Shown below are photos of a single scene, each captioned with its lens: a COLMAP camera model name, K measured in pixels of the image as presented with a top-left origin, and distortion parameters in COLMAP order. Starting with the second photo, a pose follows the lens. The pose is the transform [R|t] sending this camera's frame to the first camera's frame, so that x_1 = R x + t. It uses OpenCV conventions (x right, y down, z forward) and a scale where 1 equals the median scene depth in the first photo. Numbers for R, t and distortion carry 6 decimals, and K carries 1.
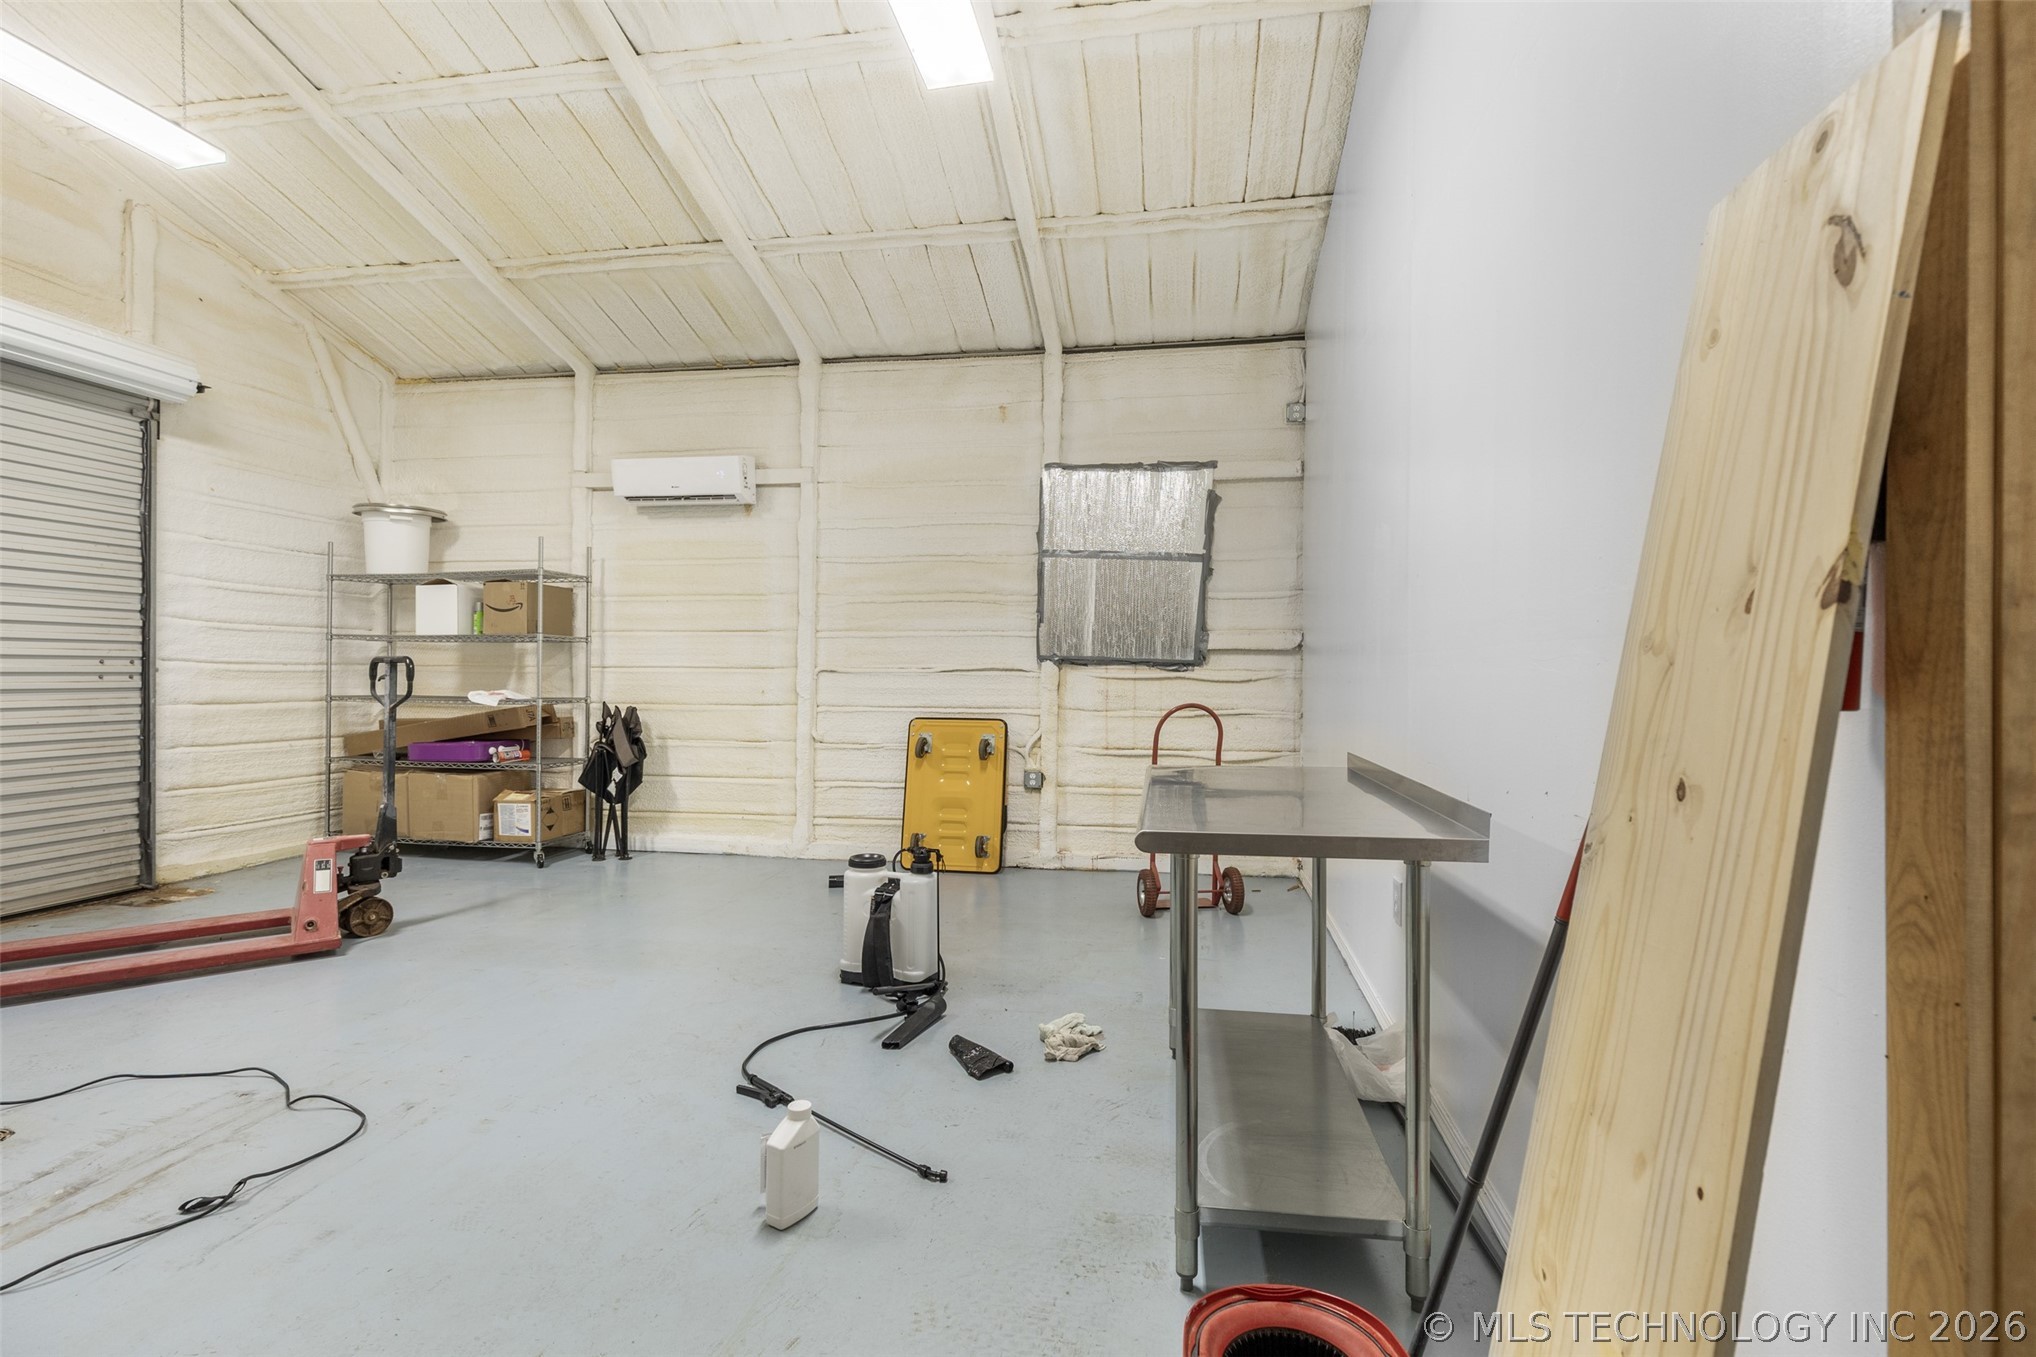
lens RADIAL K [[925.6, 0, 1038.1], [0, 925.6, 674.4], [0, 0, 1]] dist [0.004955, -0.001949]
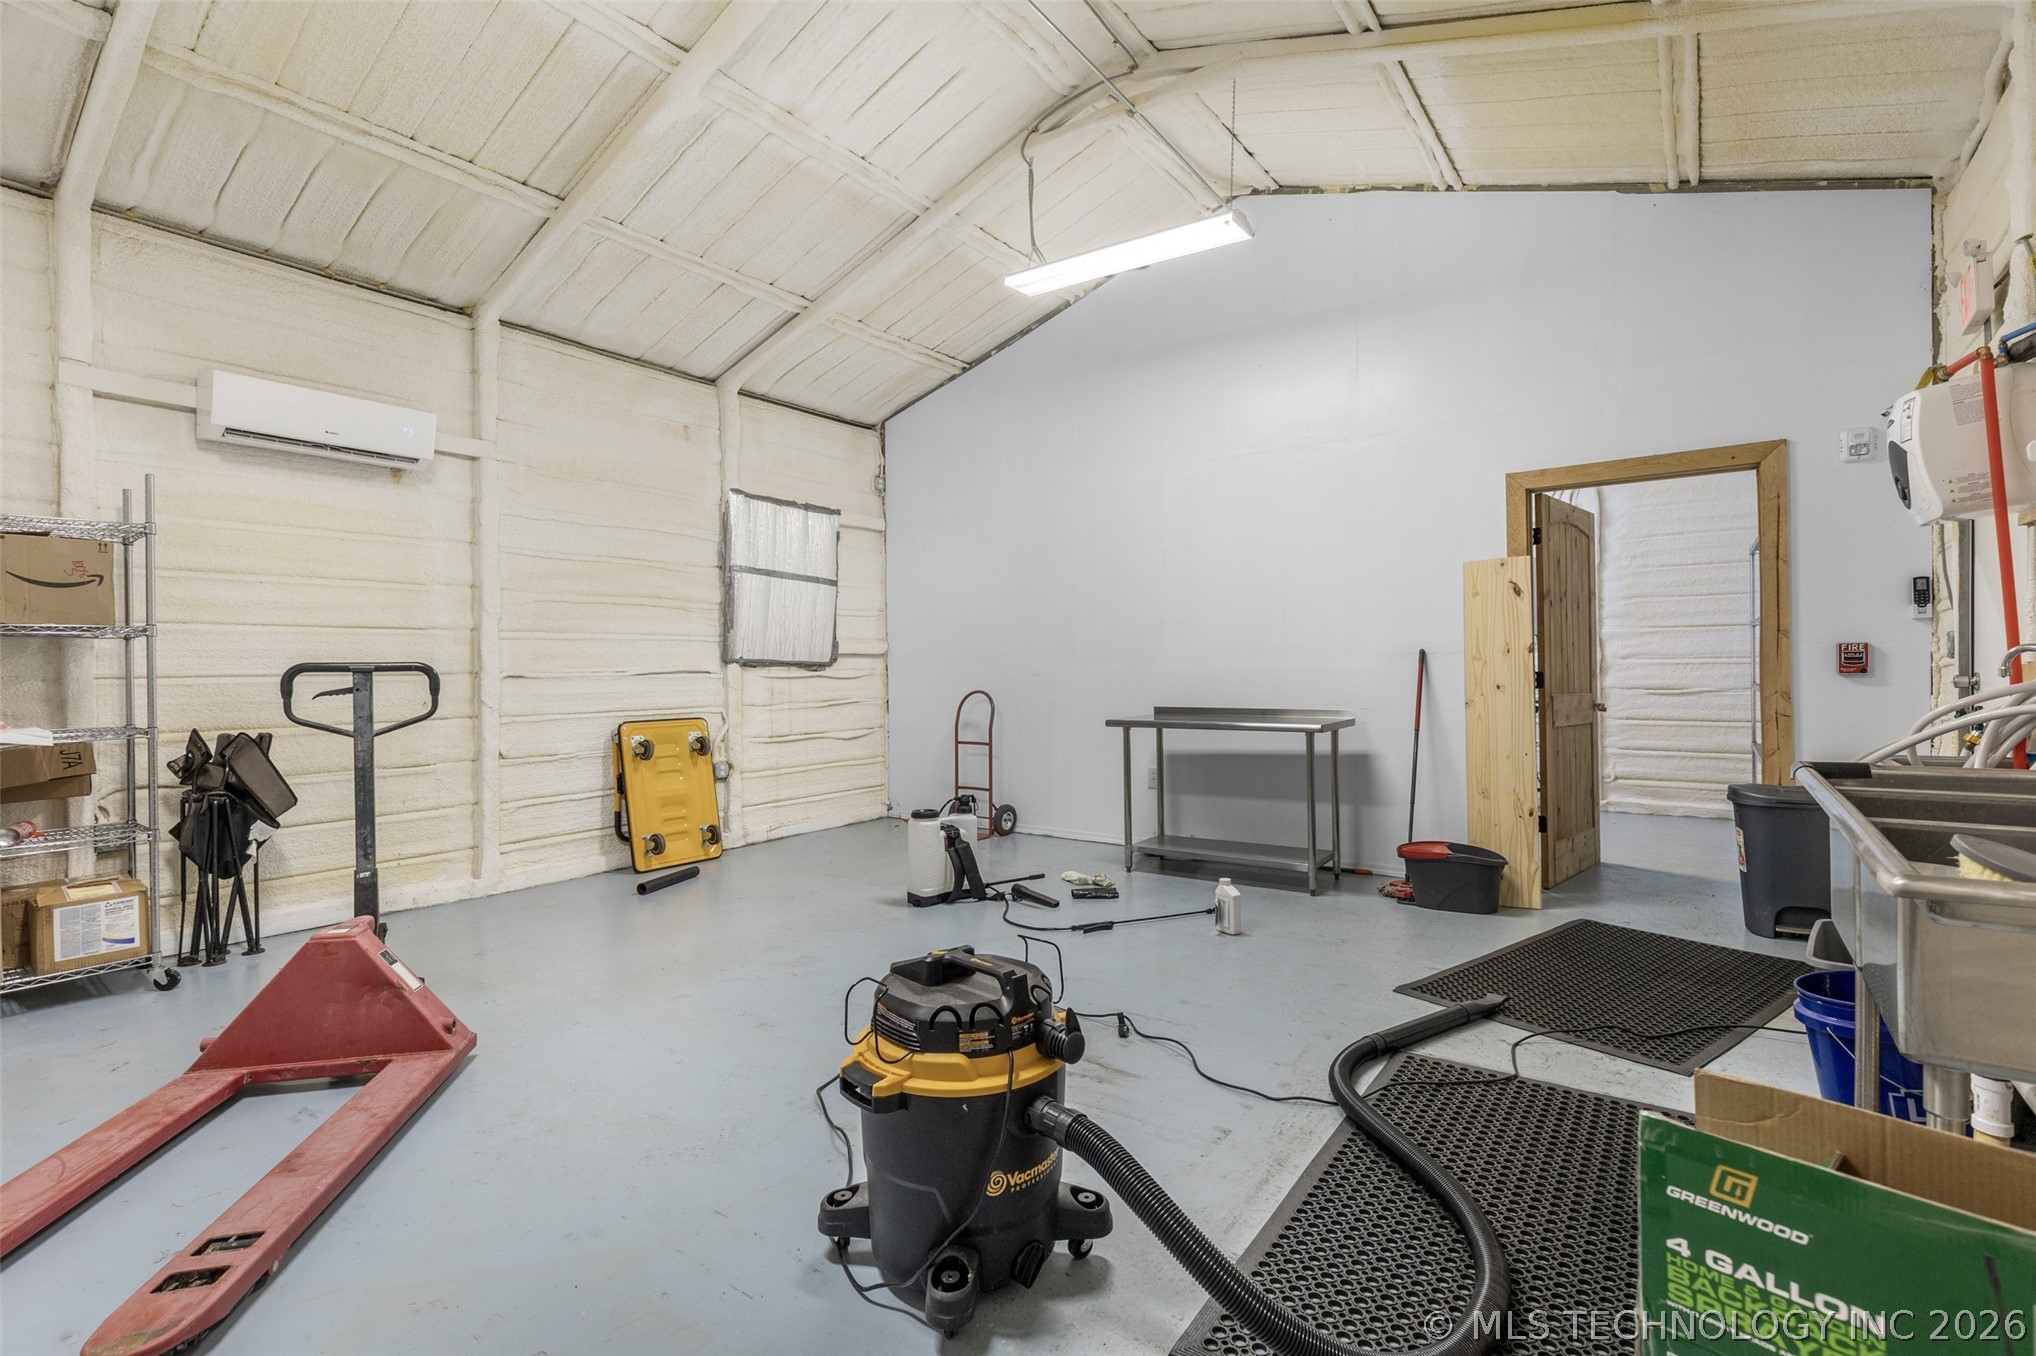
lens RADIAL K [[925.6, 0, 1041.2], [0, 925.6, 676.2], [0, 0, 1]] dist [0.004955, -0.001949]
pose [[0.436884, -0.019141, 0.899314, -0.889416], [0.016248, 0.999778, 0.013386, -0.008532], [-0.899371, 0.008764, 0.437098, 0.179399]]
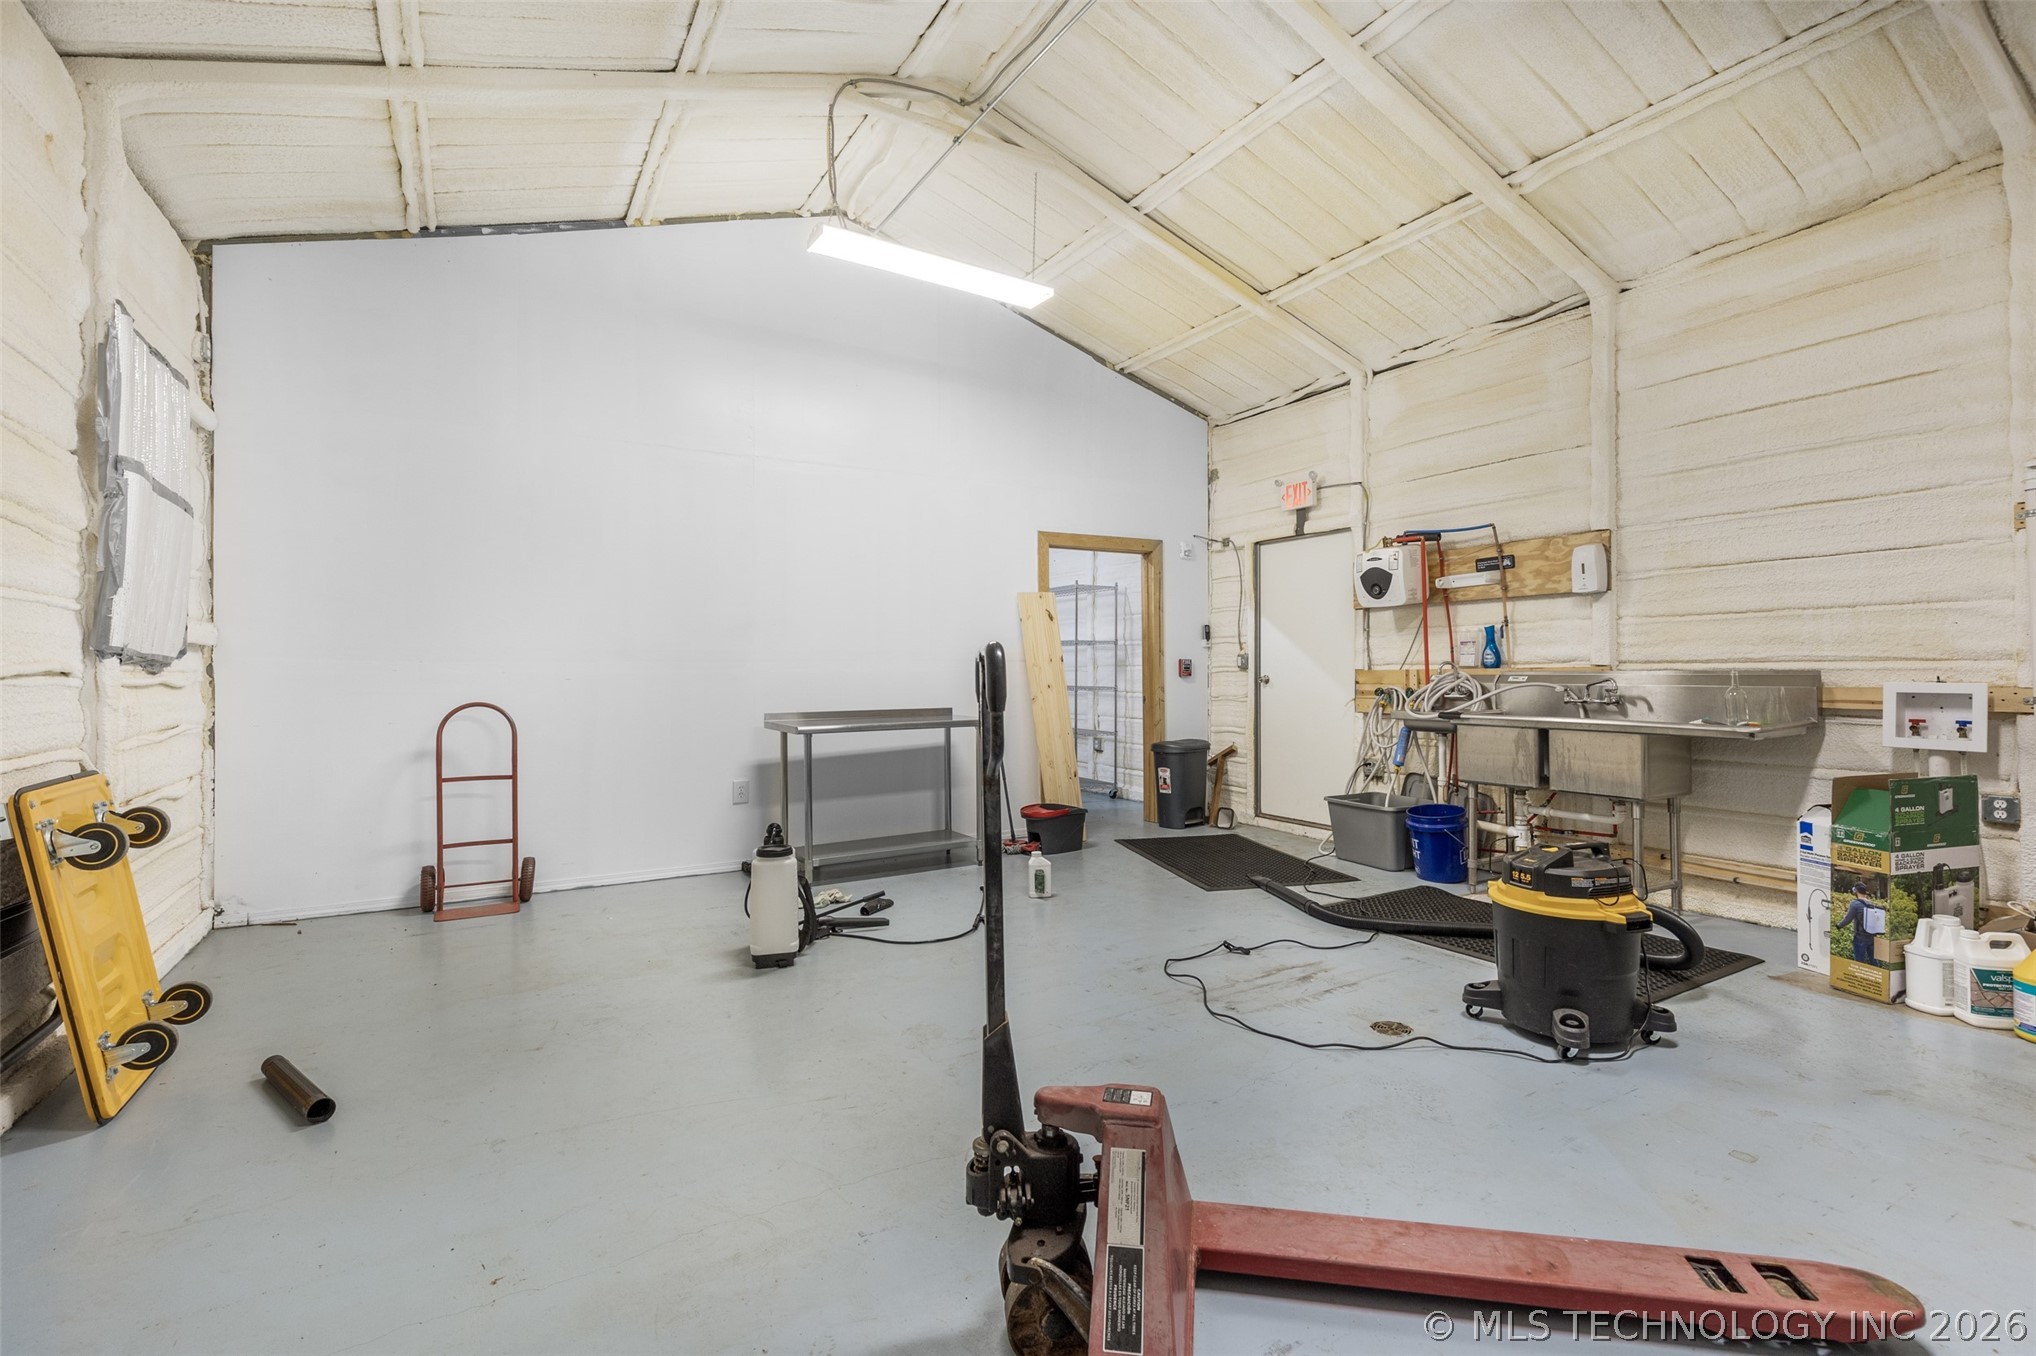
lens RADIAL K [[925.6, 0, 1028.0], [0, 925.6, 668.9], [0, 0, 1]] dist [0.004955, -0.001949]
pose [[-0.644842, -0.000553, 0.764316, -0.805266], [0.004100, 0.999983, 0.004184, -0.007473], [-0.764305, 0.005832, -0.644829, 0.993759]]
